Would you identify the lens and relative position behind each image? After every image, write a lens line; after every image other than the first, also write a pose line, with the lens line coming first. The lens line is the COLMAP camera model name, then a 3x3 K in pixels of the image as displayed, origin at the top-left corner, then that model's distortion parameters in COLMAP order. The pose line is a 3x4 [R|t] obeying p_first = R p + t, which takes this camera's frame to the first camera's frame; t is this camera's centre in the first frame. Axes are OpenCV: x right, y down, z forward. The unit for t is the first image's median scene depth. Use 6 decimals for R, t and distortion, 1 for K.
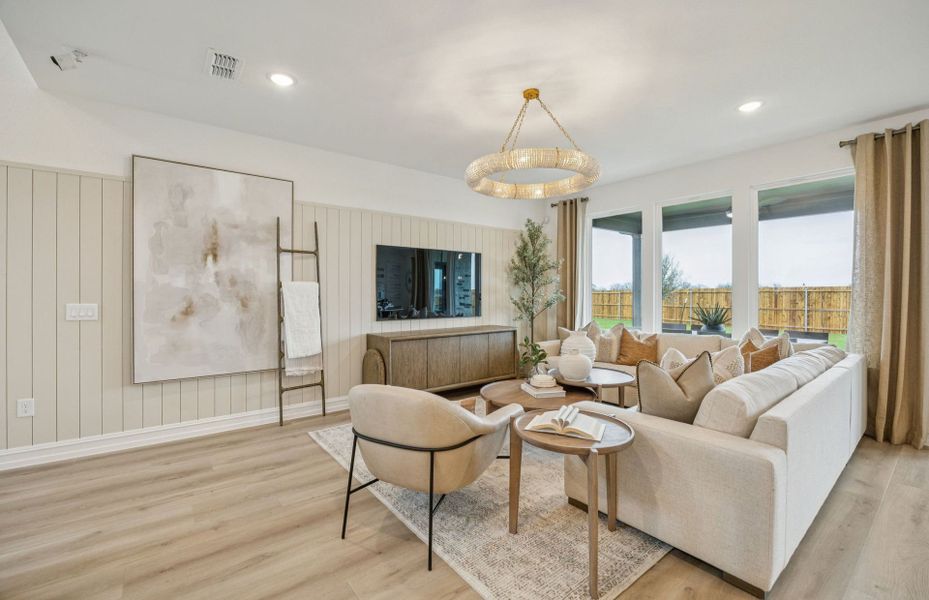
lens RADIAL K [[411.4, 0, 469.5], [0, 411.4, 298.7], [0, 0, 1]] dist [0.002503, -0.000129]
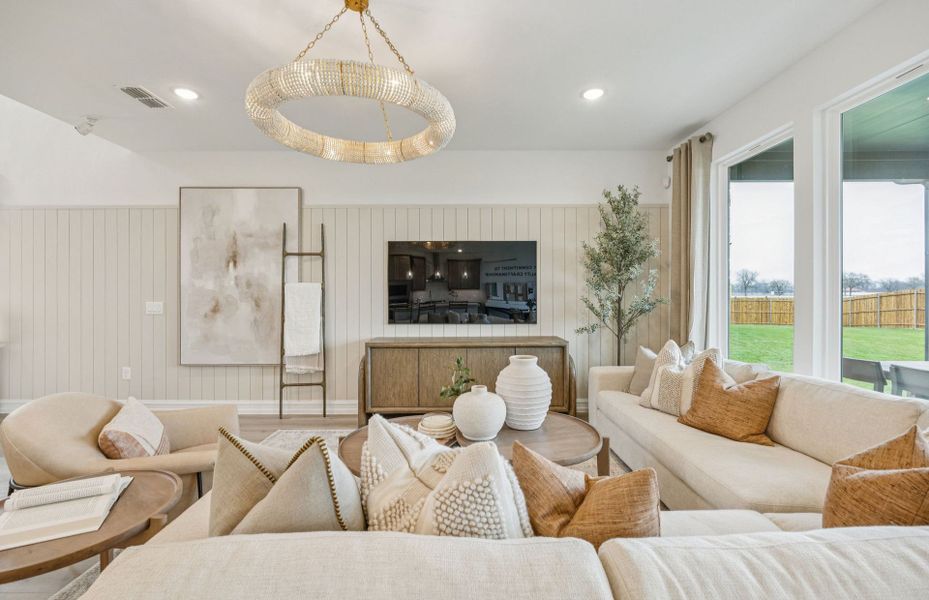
lens RADIAL K [[411.4, 0, 468.2], [0, 411.4, 297.5], [0, 0, 1]] dist [0.002503, -0.000129]
pose [[0.778868, 0.003988, -0.627175, 0.583767], [-0.005826, 0.999983, -0.000877, -0.006731], [0.627160, 0.004337, 0.778878, 0.469876]]
